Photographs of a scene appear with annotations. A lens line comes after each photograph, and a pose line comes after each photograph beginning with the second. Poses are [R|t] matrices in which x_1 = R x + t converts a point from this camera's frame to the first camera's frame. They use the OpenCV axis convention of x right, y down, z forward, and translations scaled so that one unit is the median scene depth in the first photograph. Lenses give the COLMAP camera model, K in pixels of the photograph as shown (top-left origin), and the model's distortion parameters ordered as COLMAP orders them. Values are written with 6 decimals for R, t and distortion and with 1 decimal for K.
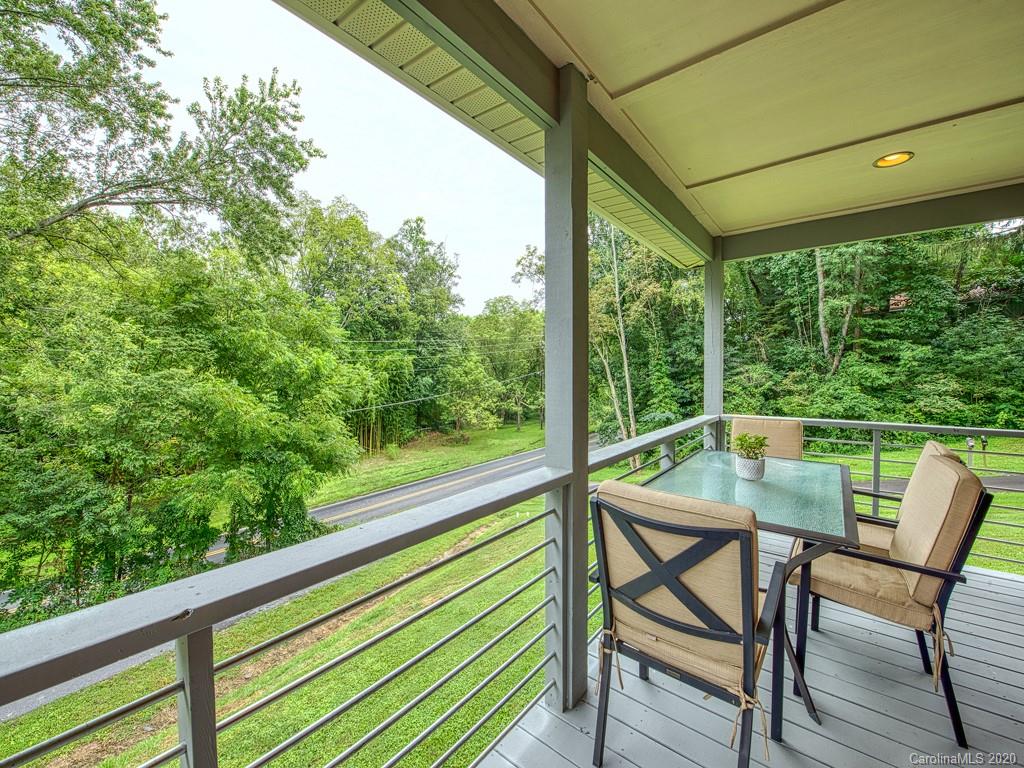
lens RADIAL K [[410.5, 0, 514.7], [0, 410.5, 385.4], [0, 0, 1]] dist [-0.001934, -0.004830]
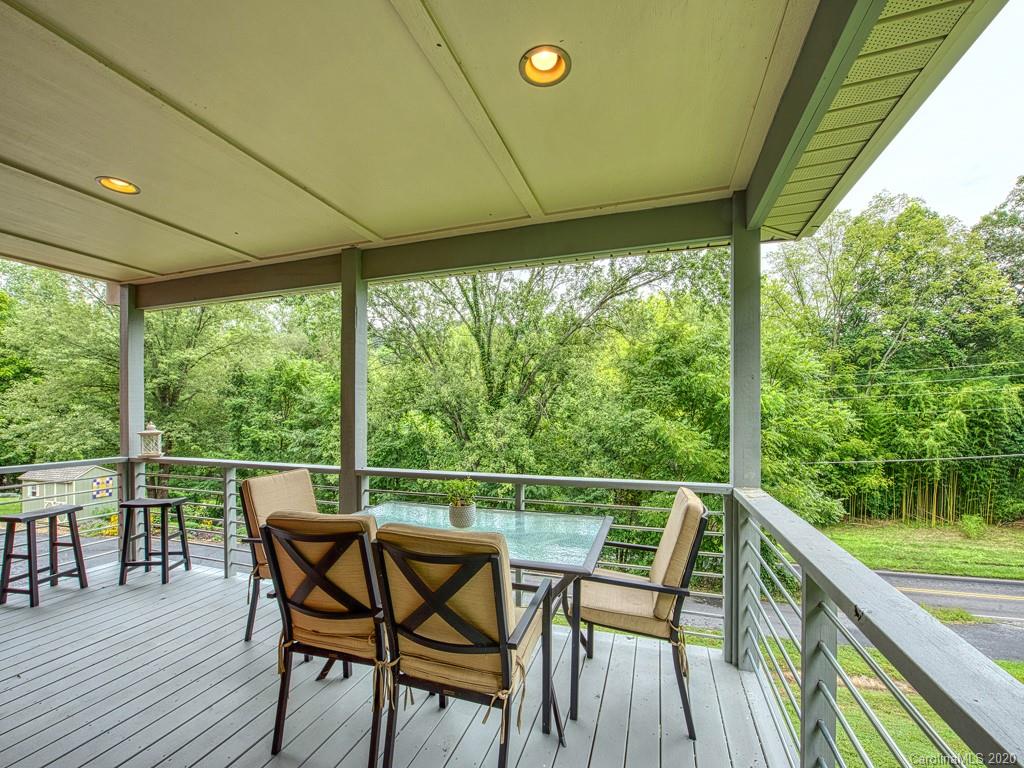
lens RADIAL K [[411.7, 0, 512.7], [0, 411.7, 417.4], [0, 0, 1]] dist [-0.000870, -0.000167]
pose [[0.320791, 0.010937, -0.947087, 0.249069], [-0.028261, 0.999599, 0.001971, -0.001969], [0.946728, 0.026133, 0.320971, 0.128386]]
